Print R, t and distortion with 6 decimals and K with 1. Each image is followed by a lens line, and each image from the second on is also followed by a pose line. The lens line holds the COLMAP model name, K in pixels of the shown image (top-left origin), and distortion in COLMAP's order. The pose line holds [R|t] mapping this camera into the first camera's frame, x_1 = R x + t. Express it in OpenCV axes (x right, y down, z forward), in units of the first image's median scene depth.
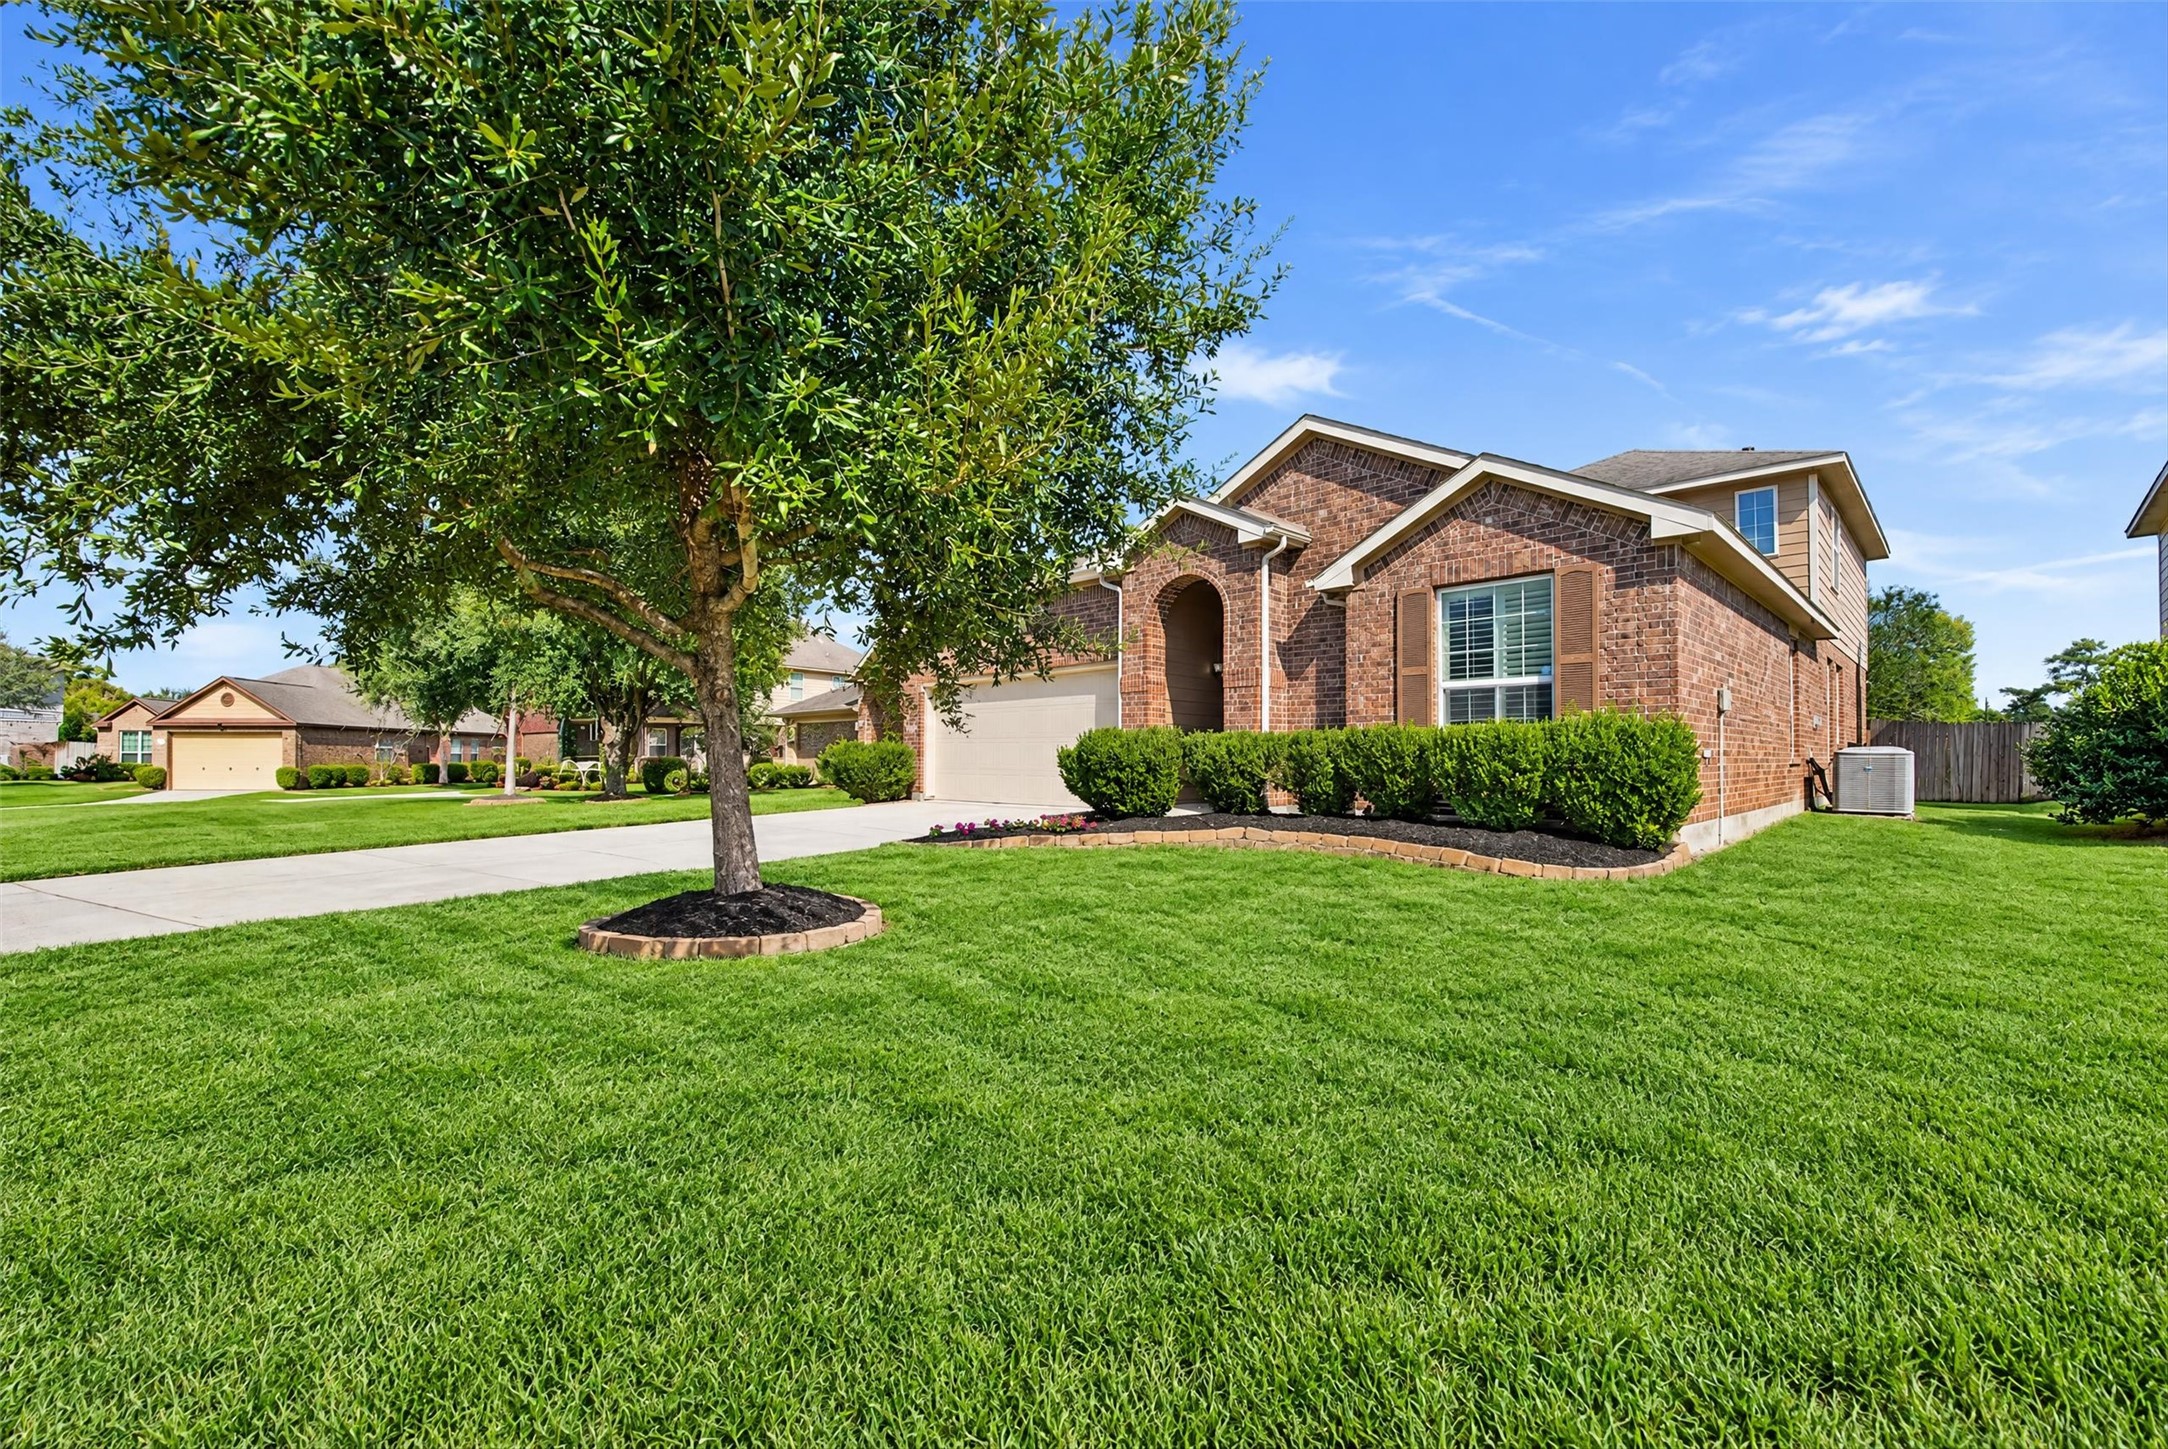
lens RADIAL K [[900.8, 0, 1036.5], [0, 900.8, 730.4], [0, 0, 1]] dist [-0.009864, -0.000375]
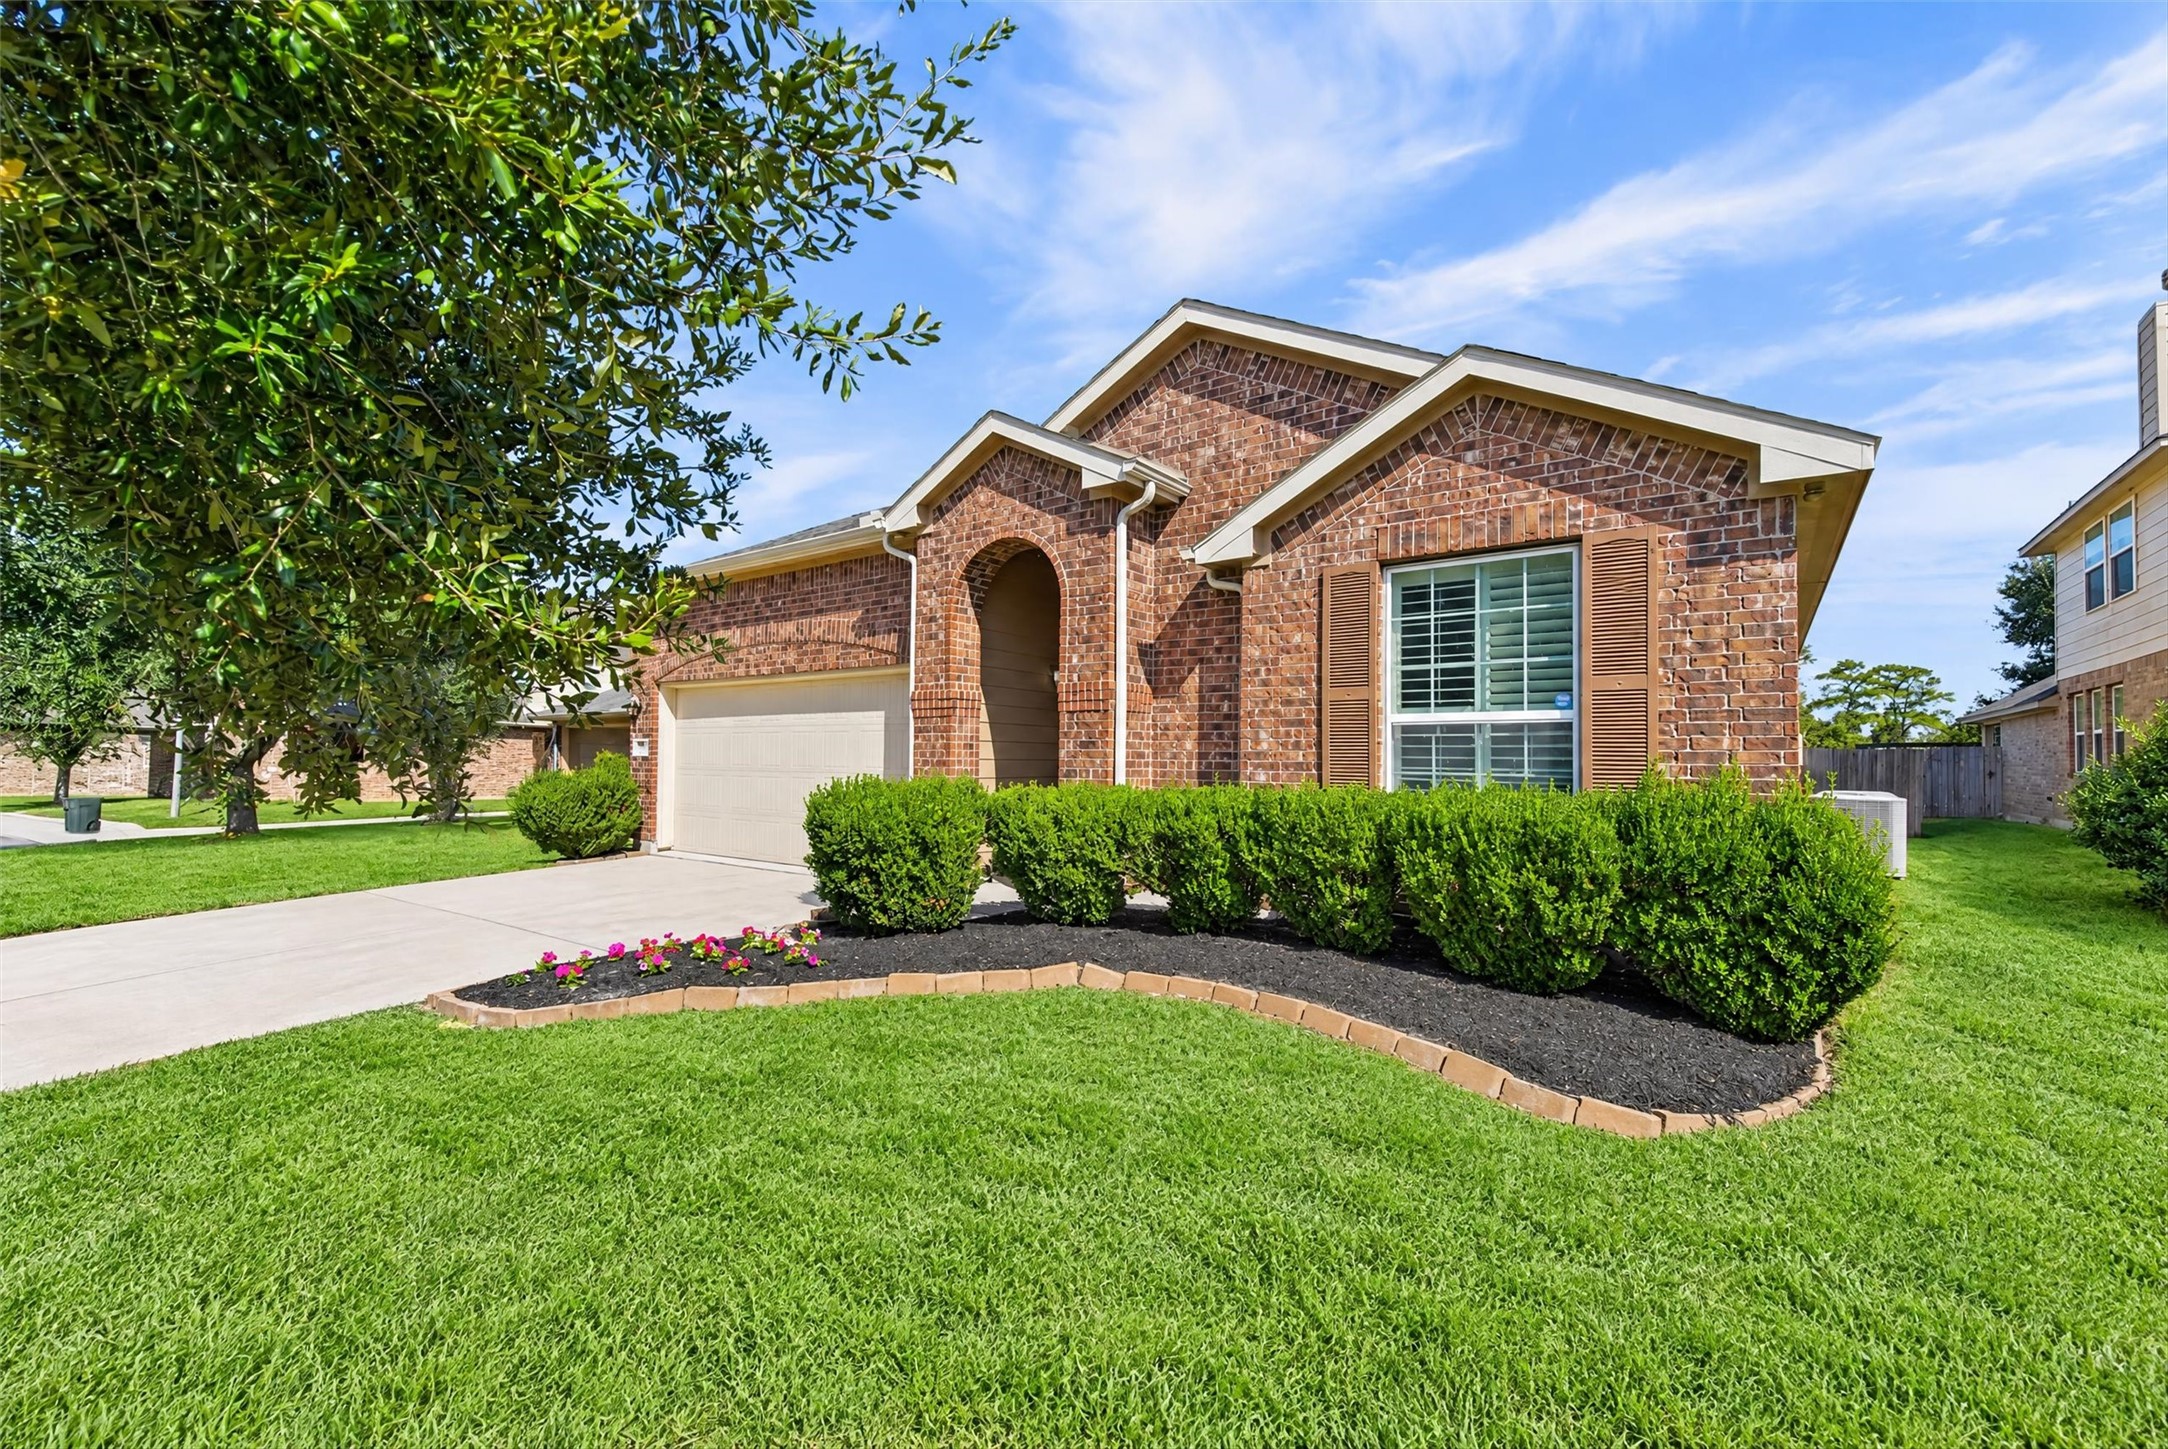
lens RADIAL K [[900.8, 0, 1066.0], [0, 900.8, 727.7], [0, 0, 1]] dist [-0.009864, -0.000375]
pose [[0.983553, 0.009430, 0.180373, 0.104822], [-0.009497, 0.999955, -0.000495, -0.038367], [-0.180369, -0.001226, 0.983598, 0.392610]]
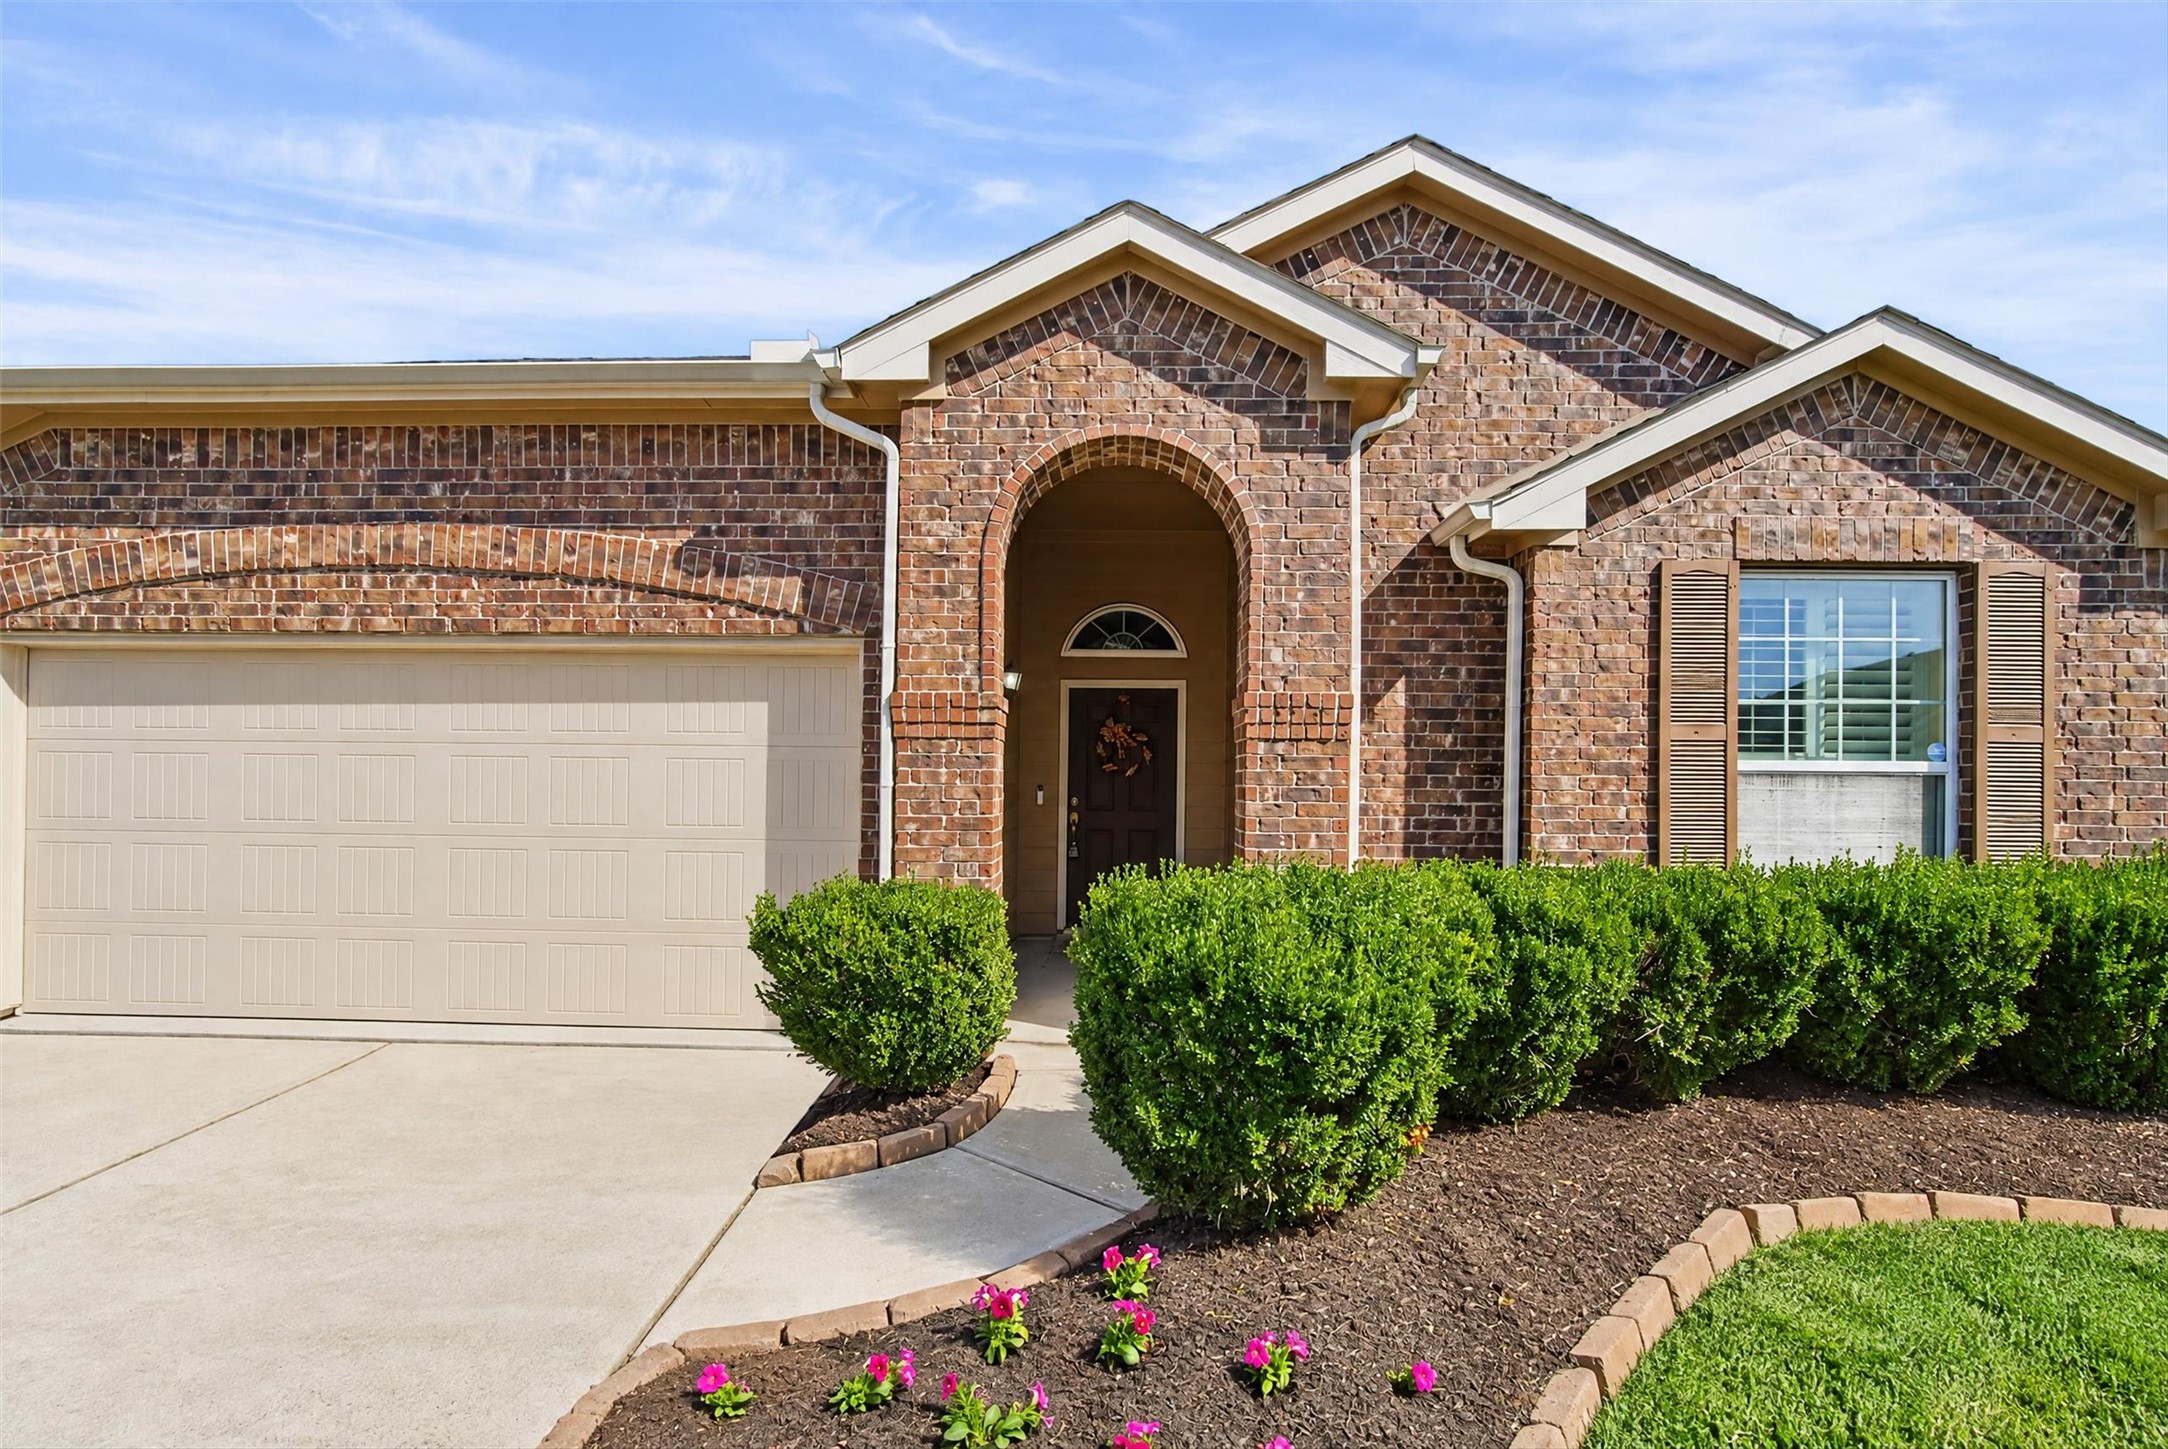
lens RADIAL K [[900.8, 0, 1018.3], [0, 900.8, 781.8], [0, 0, 1]] dist [-0.009864, -0.000375]
pose [[0.690878, 0.007151, 0.722936, -0.166585], [-0.030743, 0.999337, 0.019495, -0.035920], [-0.722318, -0.035694, 0.690639, 0.883579]]
